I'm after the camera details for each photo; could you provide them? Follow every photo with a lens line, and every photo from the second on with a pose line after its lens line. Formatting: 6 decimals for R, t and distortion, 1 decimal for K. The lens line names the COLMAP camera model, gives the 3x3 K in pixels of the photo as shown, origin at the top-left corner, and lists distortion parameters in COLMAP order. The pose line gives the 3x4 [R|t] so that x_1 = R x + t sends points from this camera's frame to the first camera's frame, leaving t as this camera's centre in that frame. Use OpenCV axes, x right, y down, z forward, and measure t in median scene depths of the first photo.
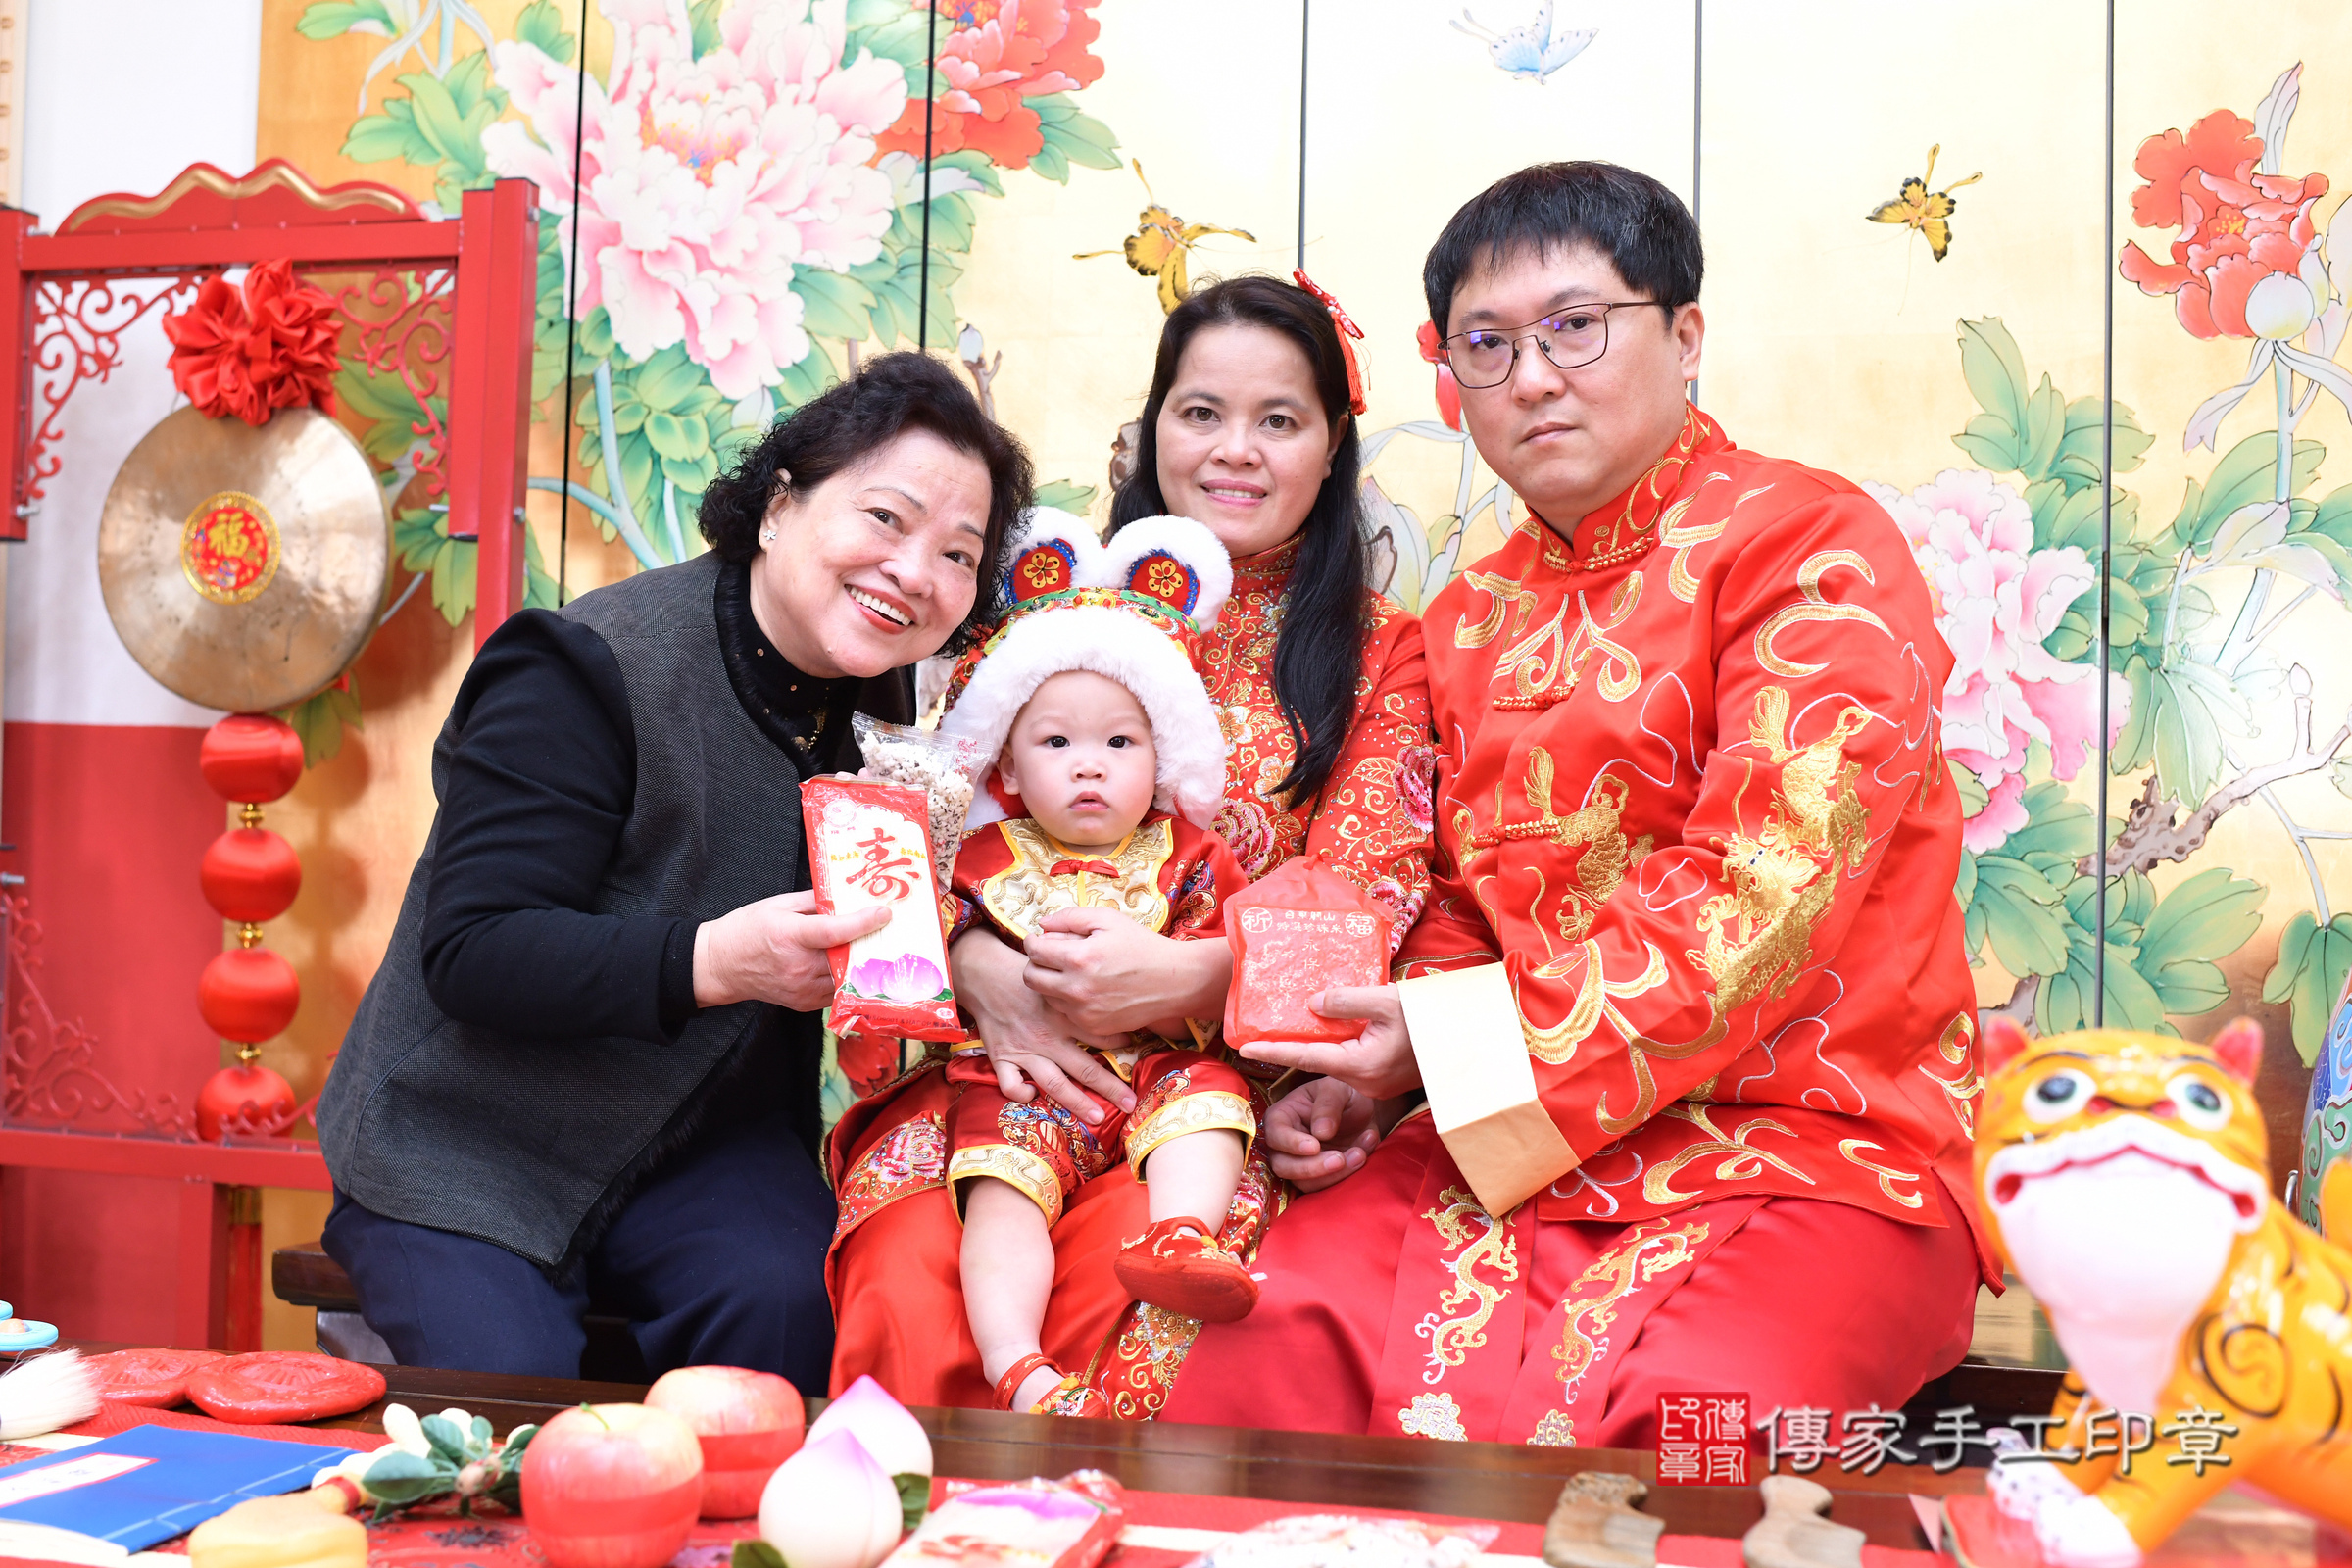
lens RADIAL K [[2748.1, 0, 1101.6], [0, 2748.1, 754.7], [0, 0, 1]] dist [-0.109546, 0.133264]
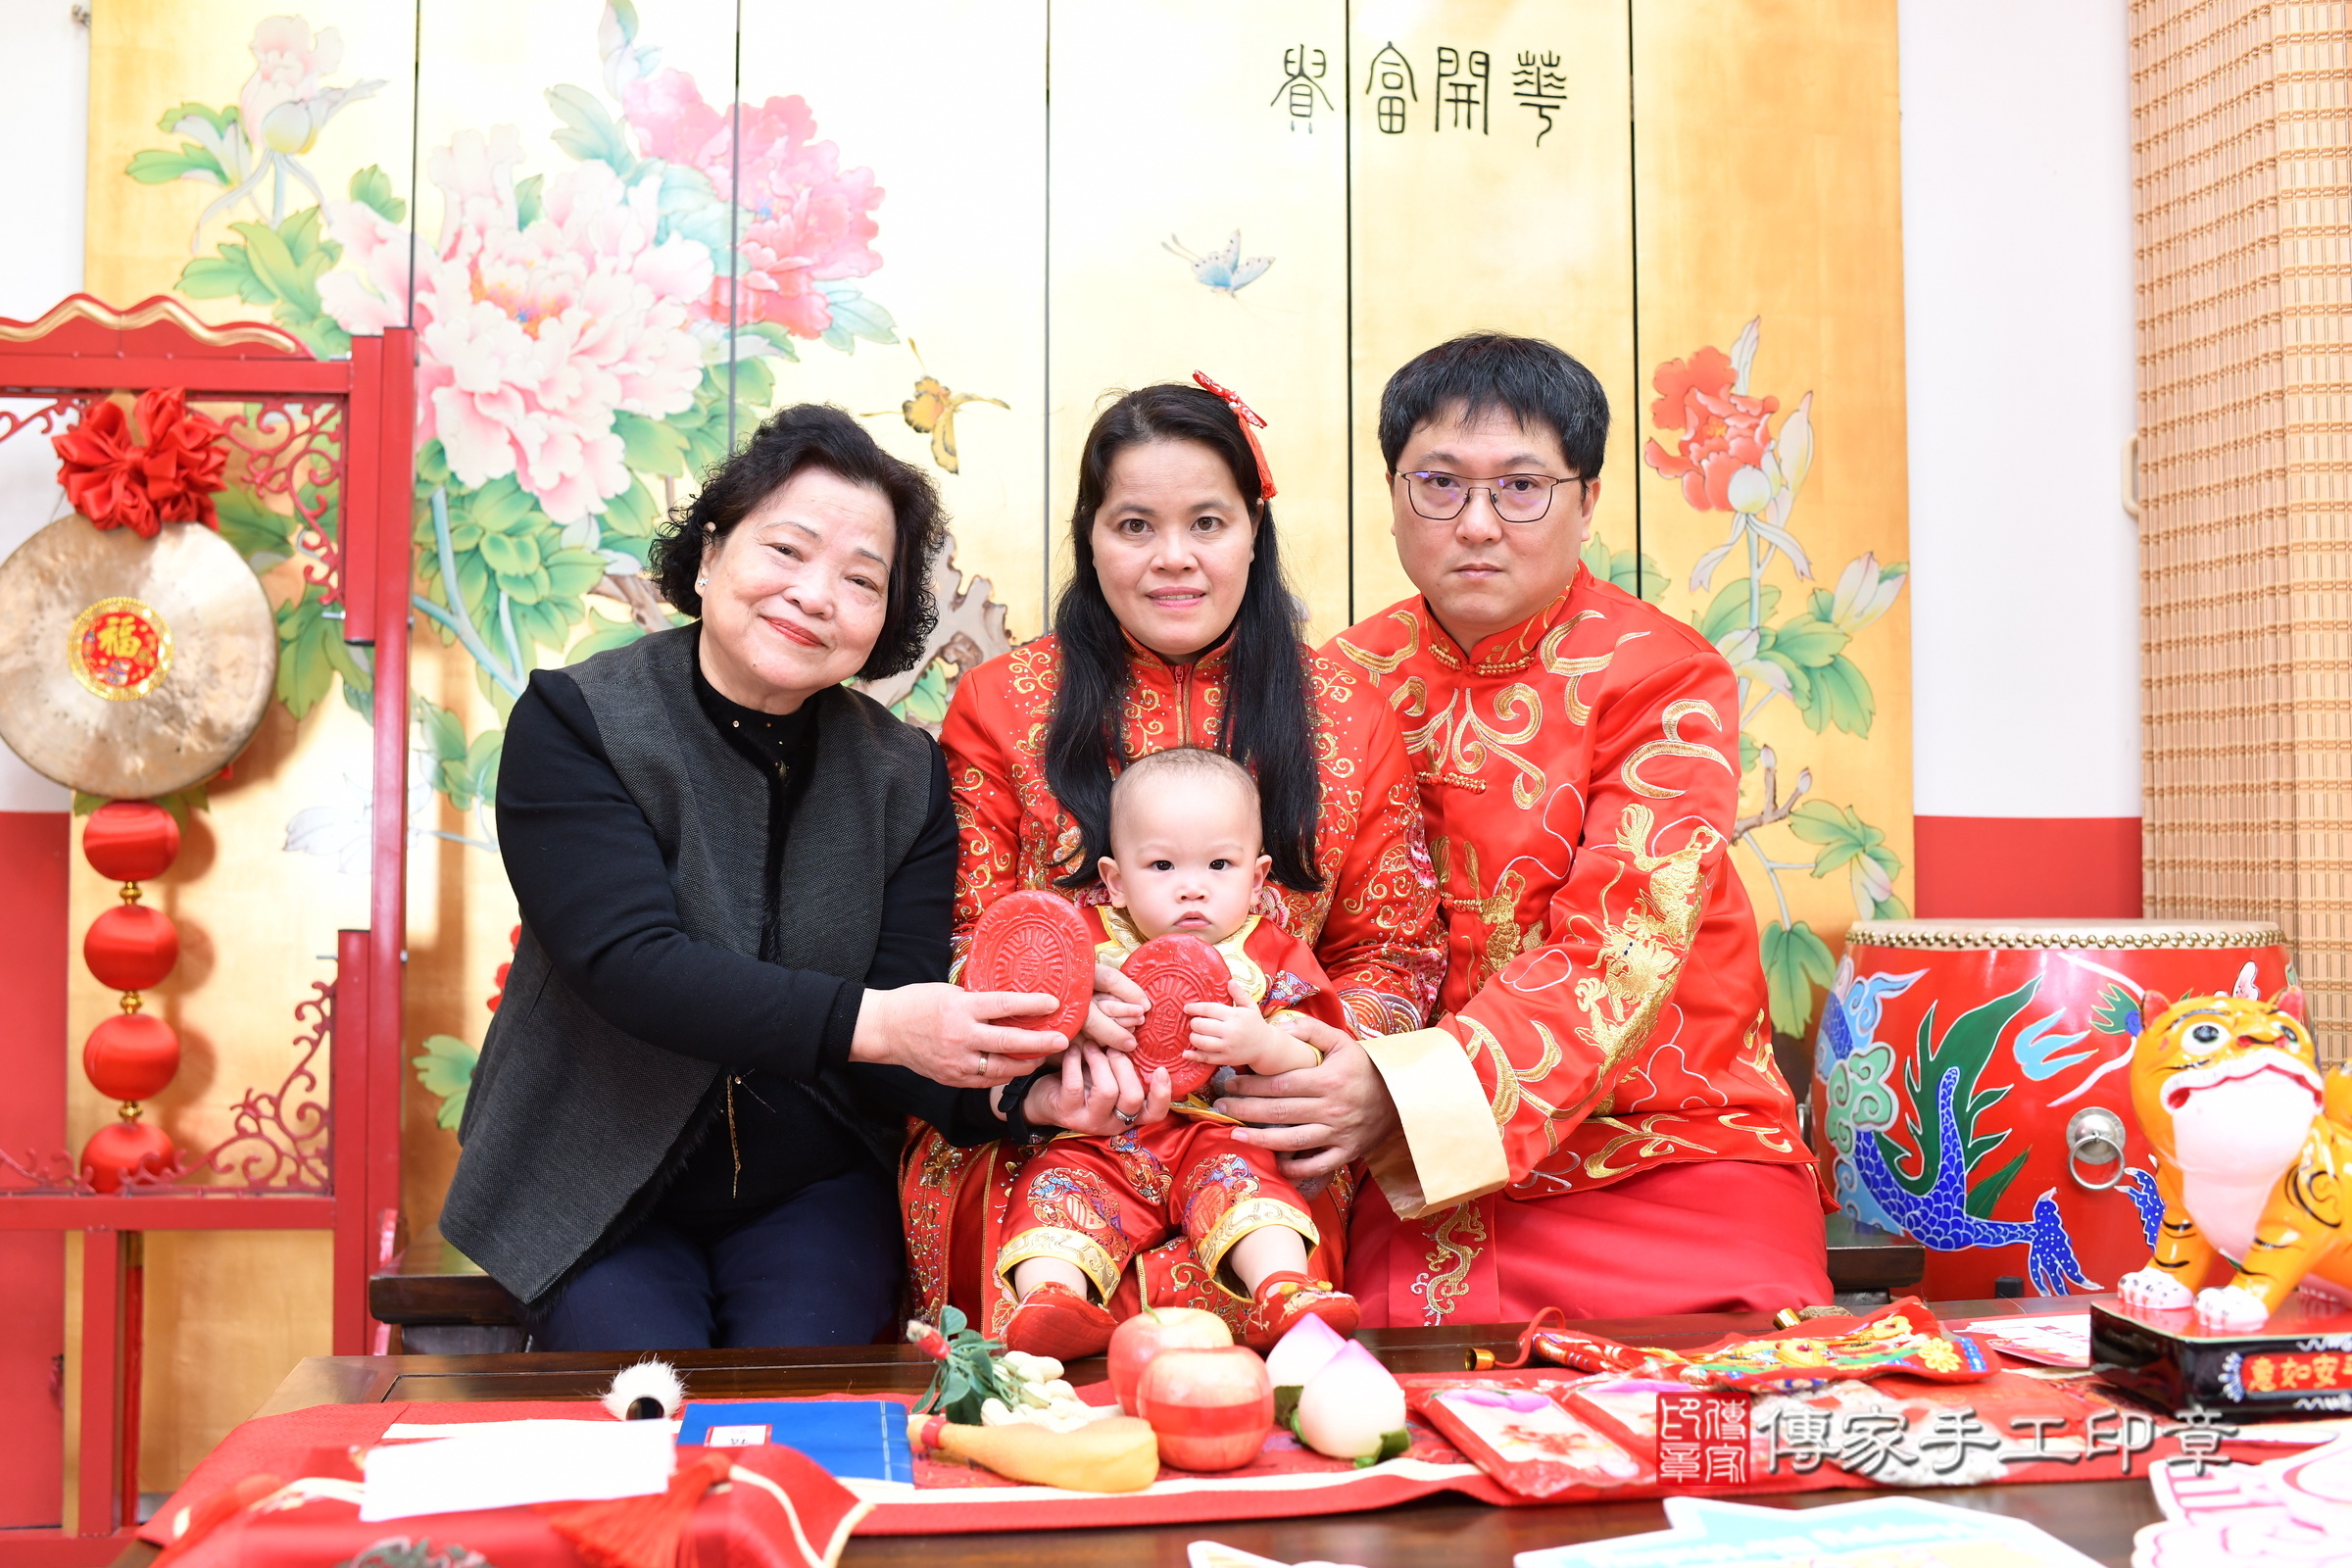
lens RADIAL K [[2367.5, 0, 1168.2], [0, 2367.5, 784.3], [0, 0, 1]] dist [-0.105671, 0.115915]
pose [[0.932582, -0.011995, 0.360758, -0.261331], [0.014956, 0.999873, -0.005415, -0.010010], [-0.360647, 0.010446, 0.932644, -0.024378]]
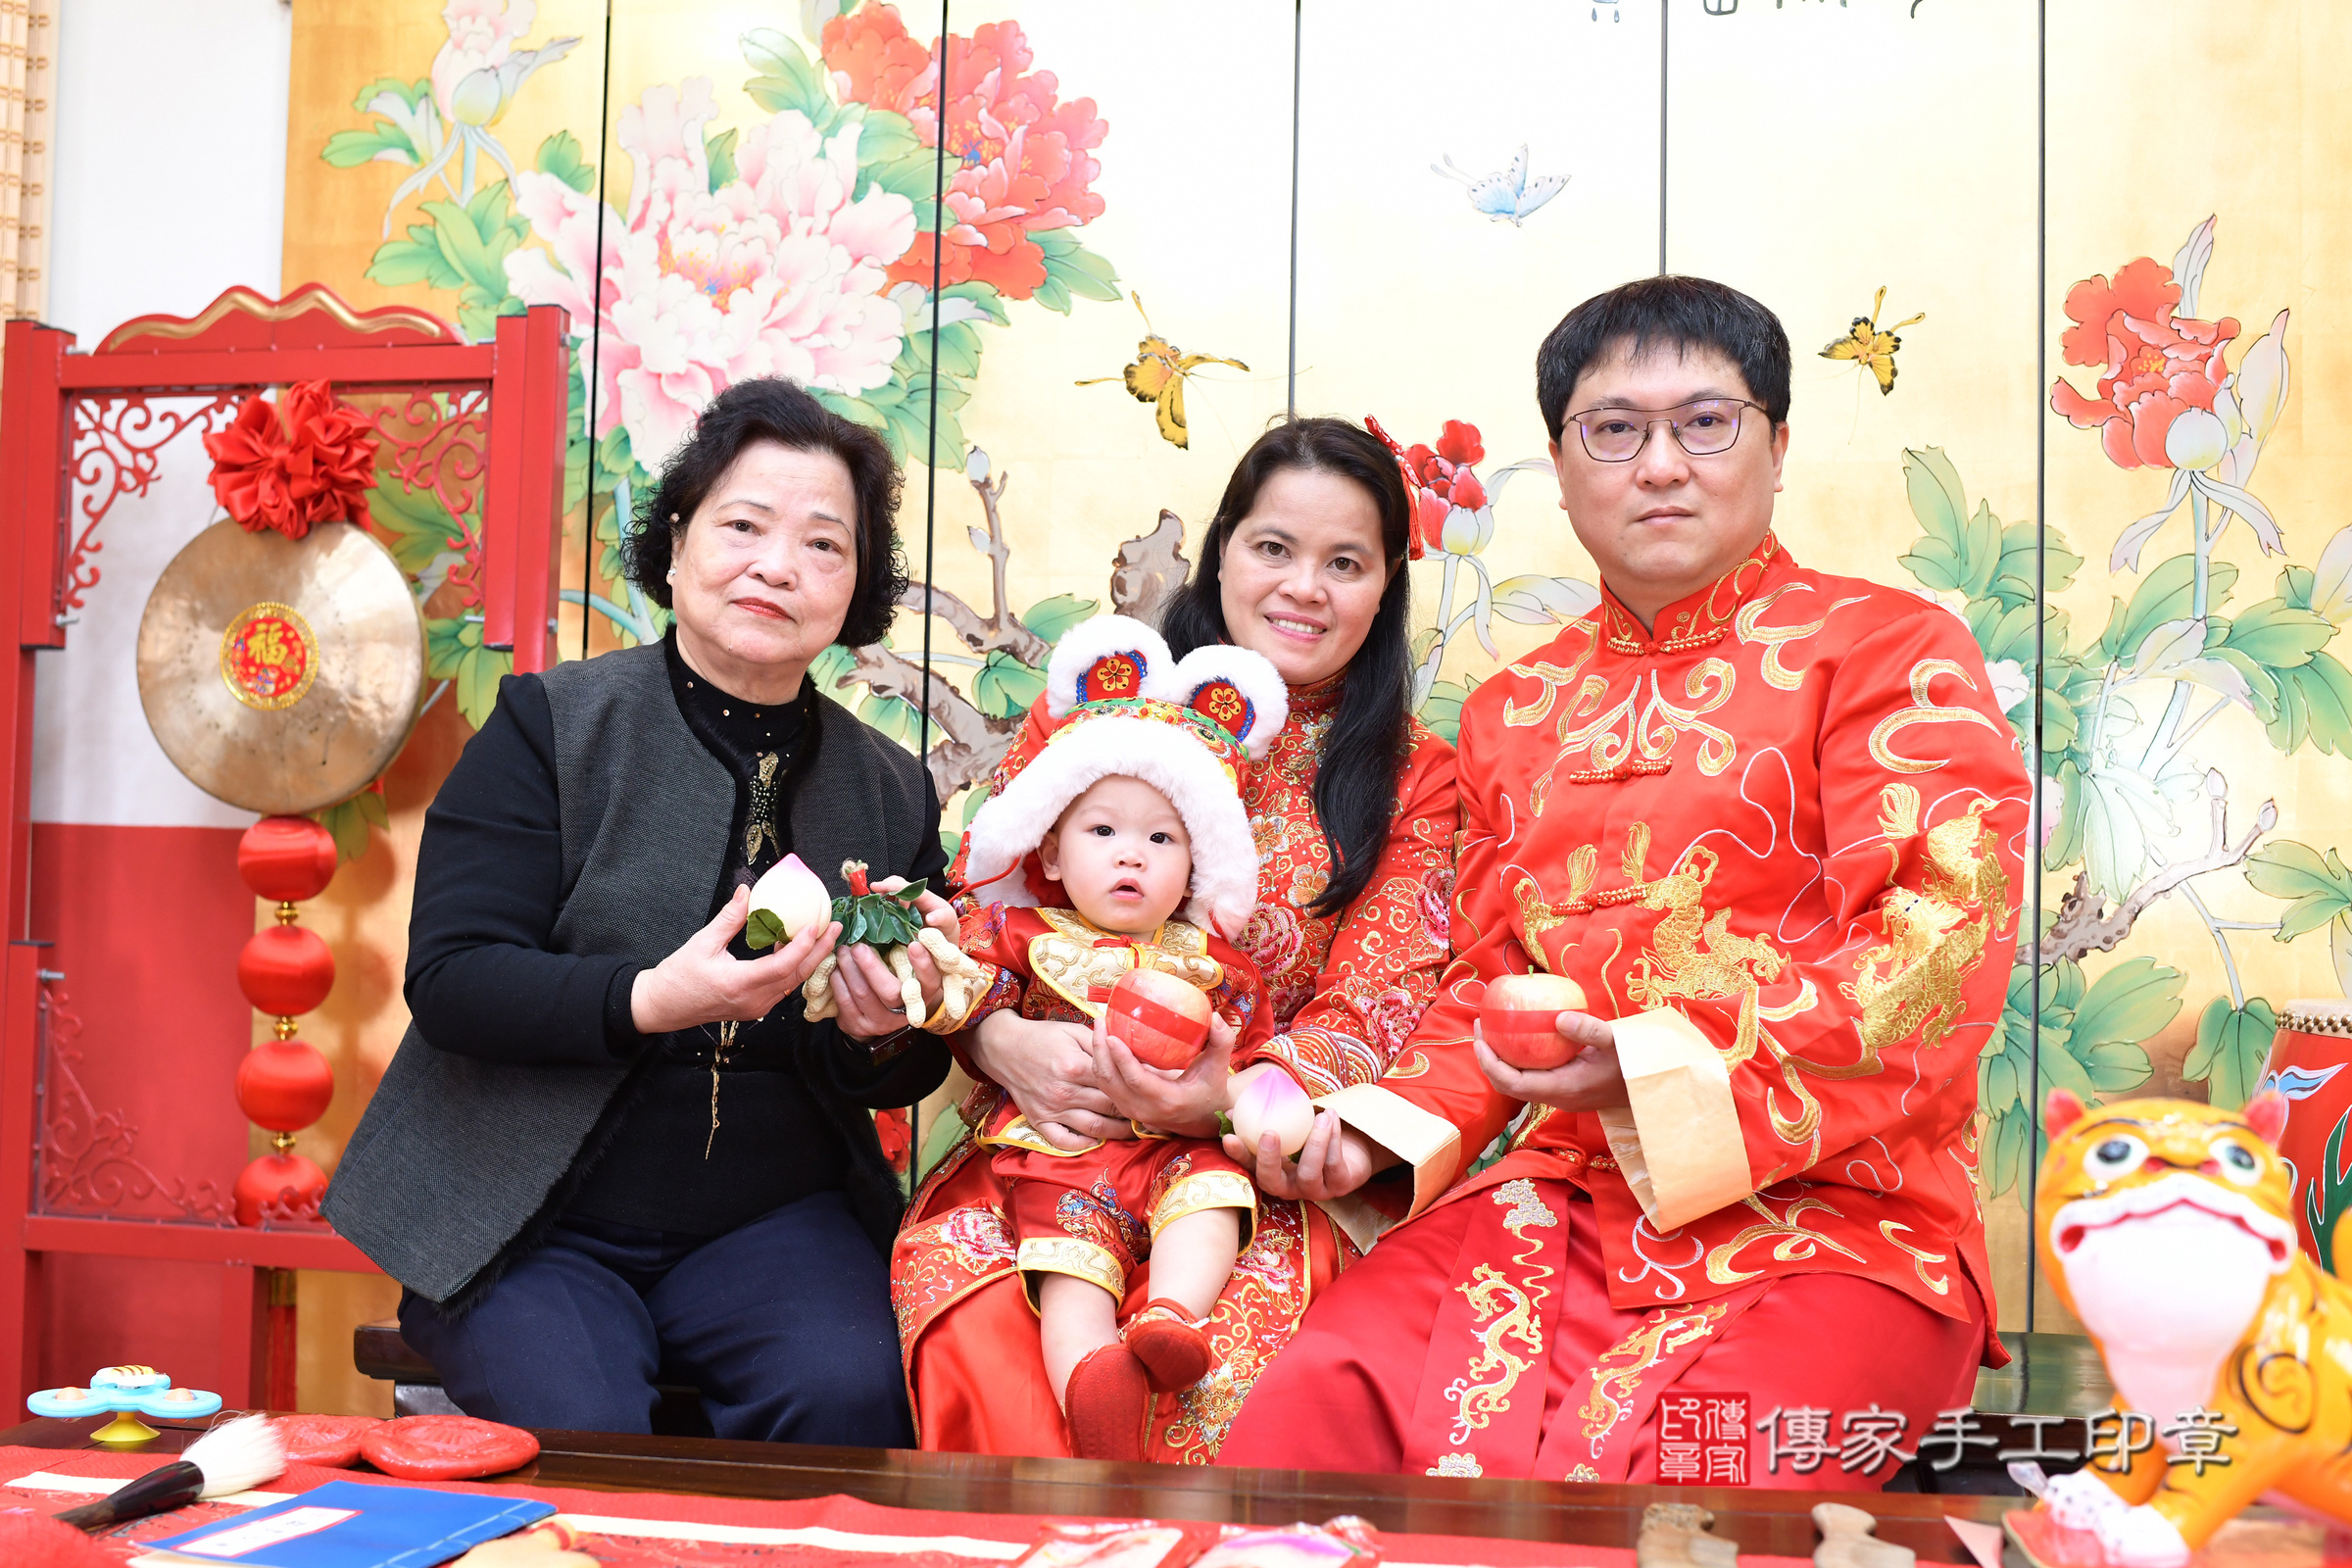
lens RADIAL K [[2695.1, 0, 1131.5], [0, 2695.1, 839.0], [0, 0, 1]] dist [-0.106622, 0.123584]
pose [[0.998423, -0.001369, 0.056113, -0.047136], [0.001547, 0.999994, -0.003138, -0.002328], [-0.056109, 0.003219, 0.998419, -0.038023]]
